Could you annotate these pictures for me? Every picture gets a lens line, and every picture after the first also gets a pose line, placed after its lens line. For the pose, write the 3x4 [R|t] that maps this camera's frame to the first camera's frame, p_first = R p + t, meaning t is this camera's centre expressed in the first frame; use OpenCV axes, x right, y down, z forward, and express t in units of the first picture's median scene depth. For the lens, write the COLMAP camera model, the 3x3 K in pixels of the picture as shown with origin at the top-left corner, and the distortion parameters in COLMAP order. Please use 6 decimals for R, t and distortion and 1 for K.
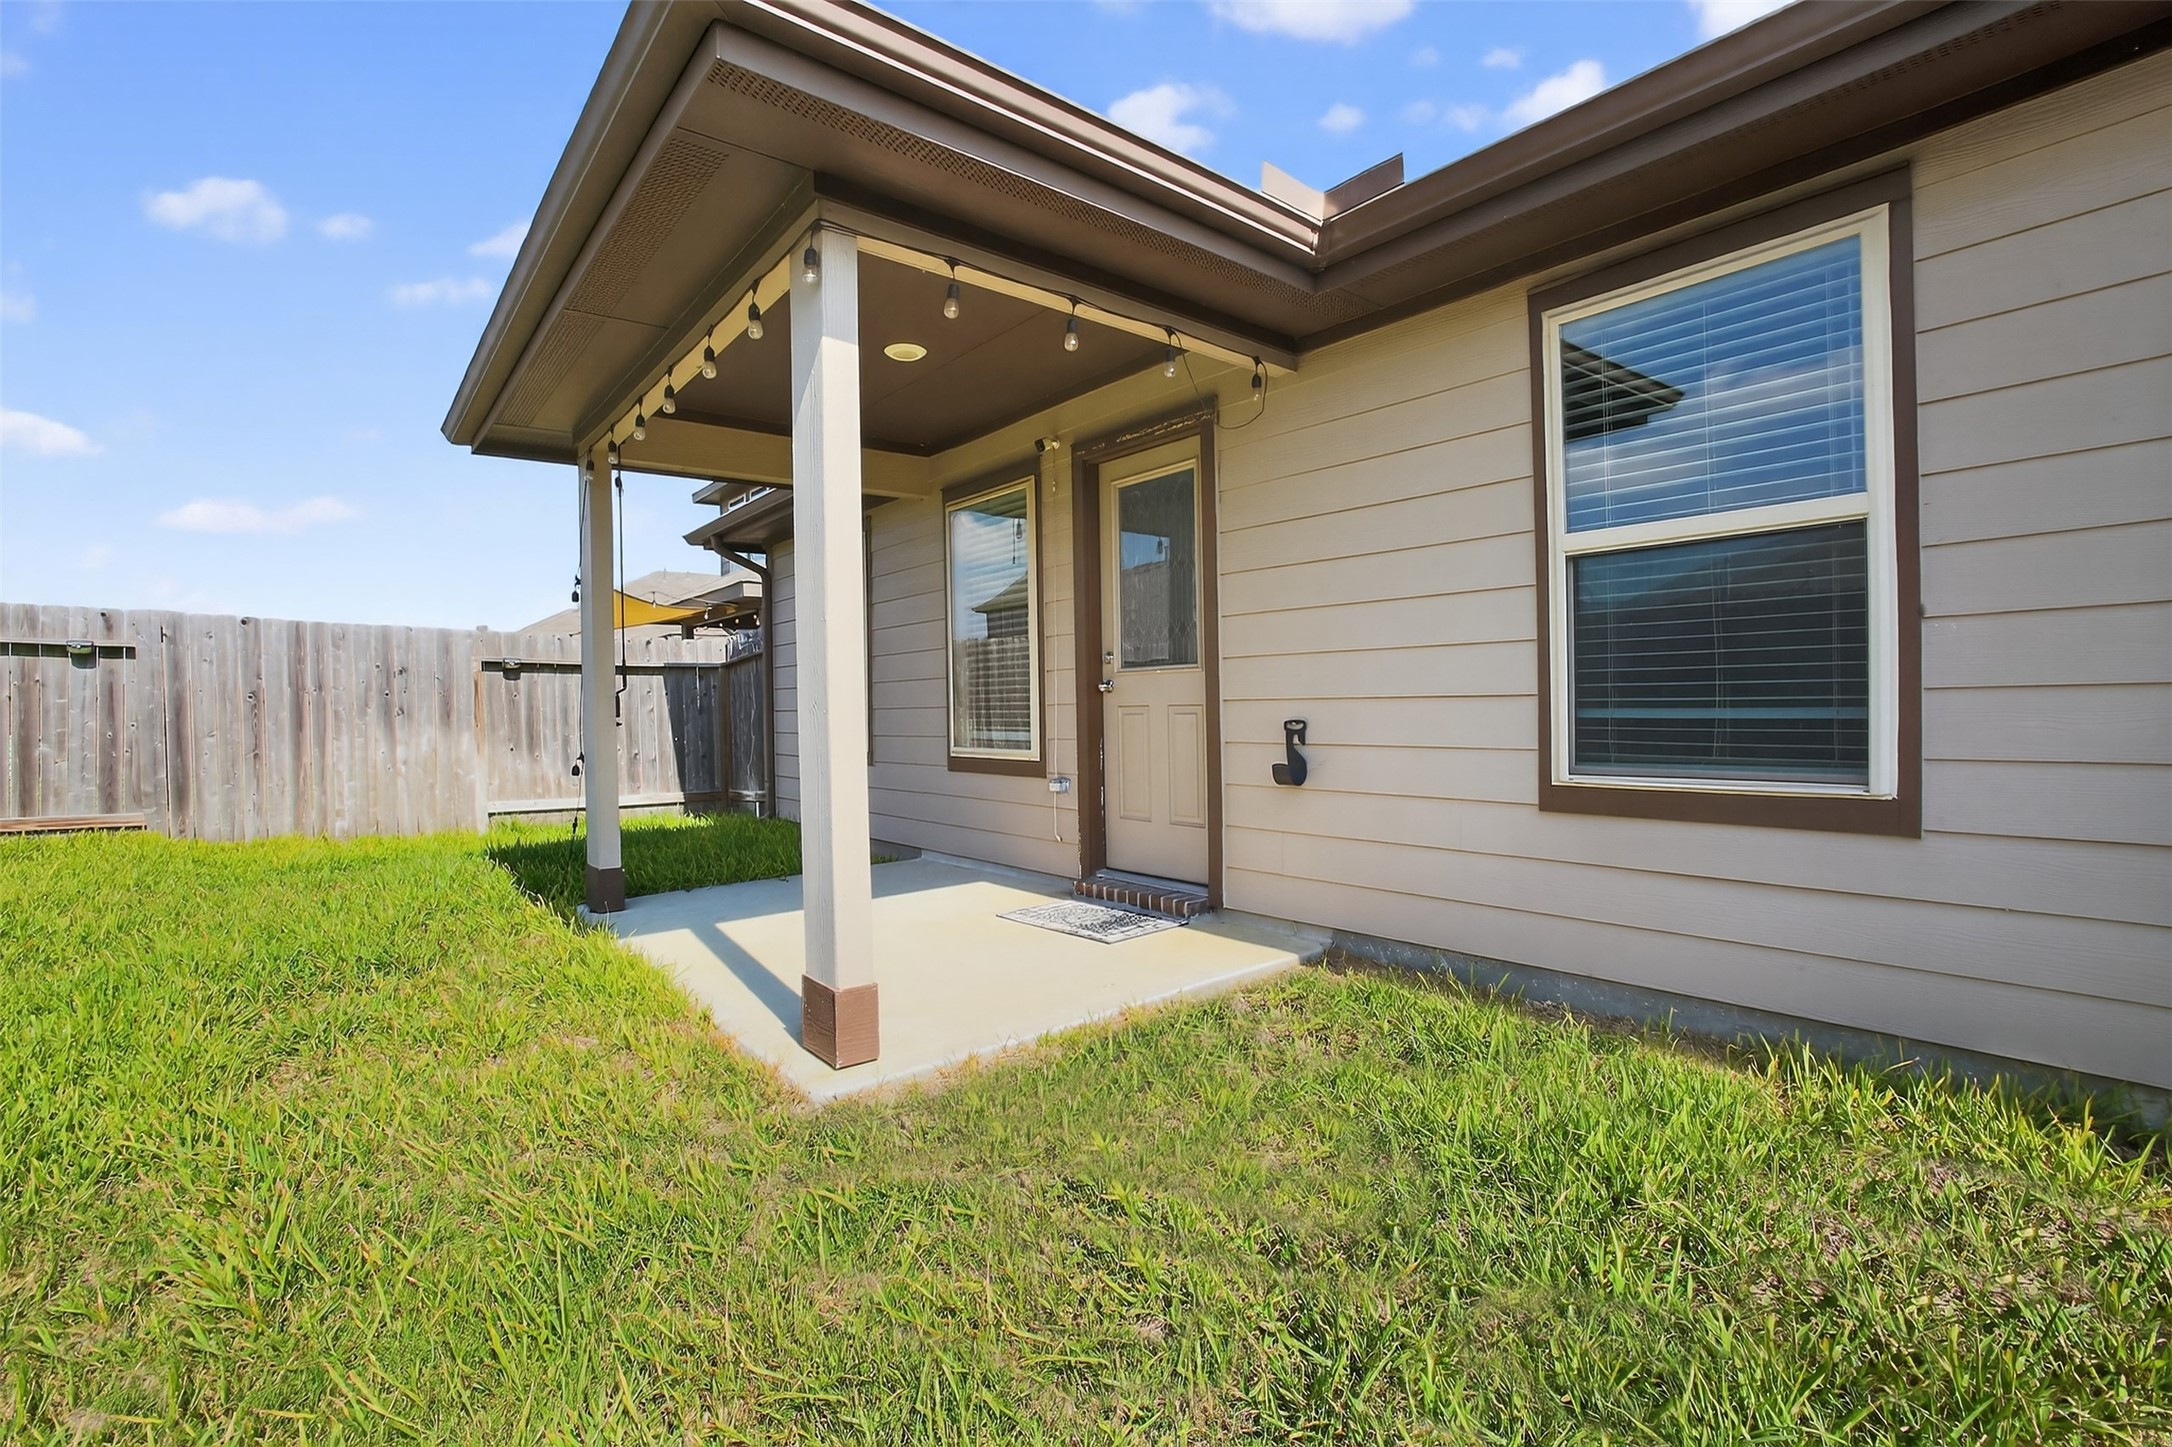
lens RADIAL K [[1001.8, 0, 1080.8], [0, 1001.8, 707.9], [0, 0, 1]] dist [-0.063764, 0.026903]
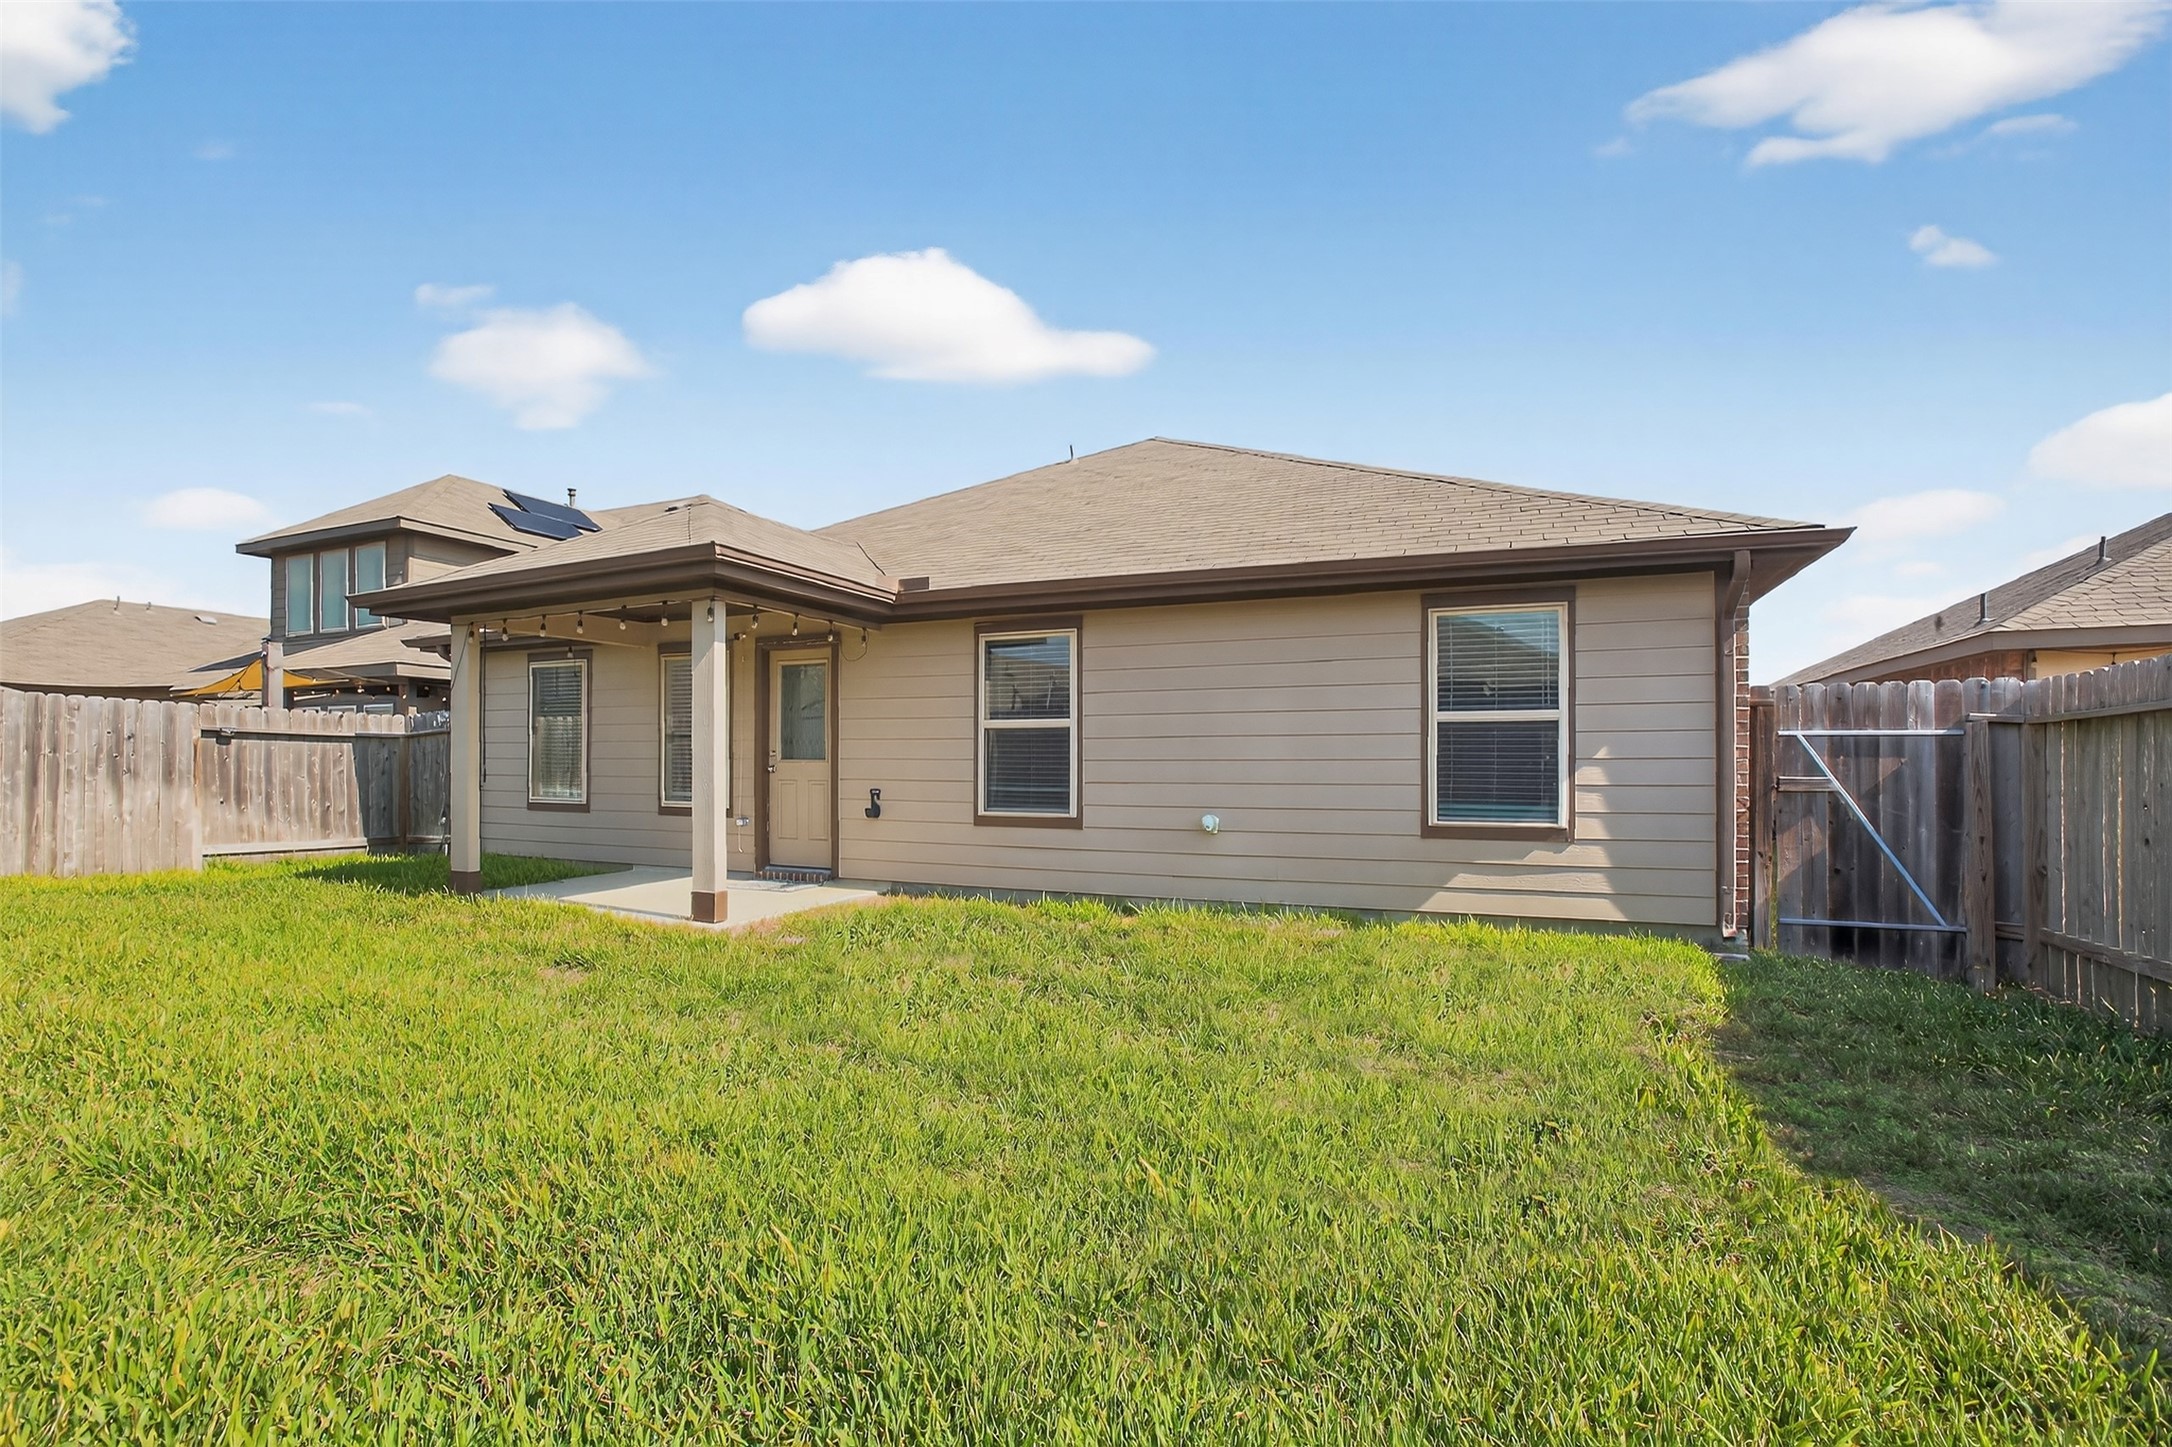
lens RADIAL K [[1054.8, 0, 1076.4], [0, 1054.8, 749.2], [0, 0, 1]] dist [-0.034116, 0.032734]
pose [[0.897125, 0.026759, 0.440965, -0.230762], [-0.019232, 0.999583, -0.021531, -0.018479], [-0.441358, 0.010835, 0.897266, -0.714782]]
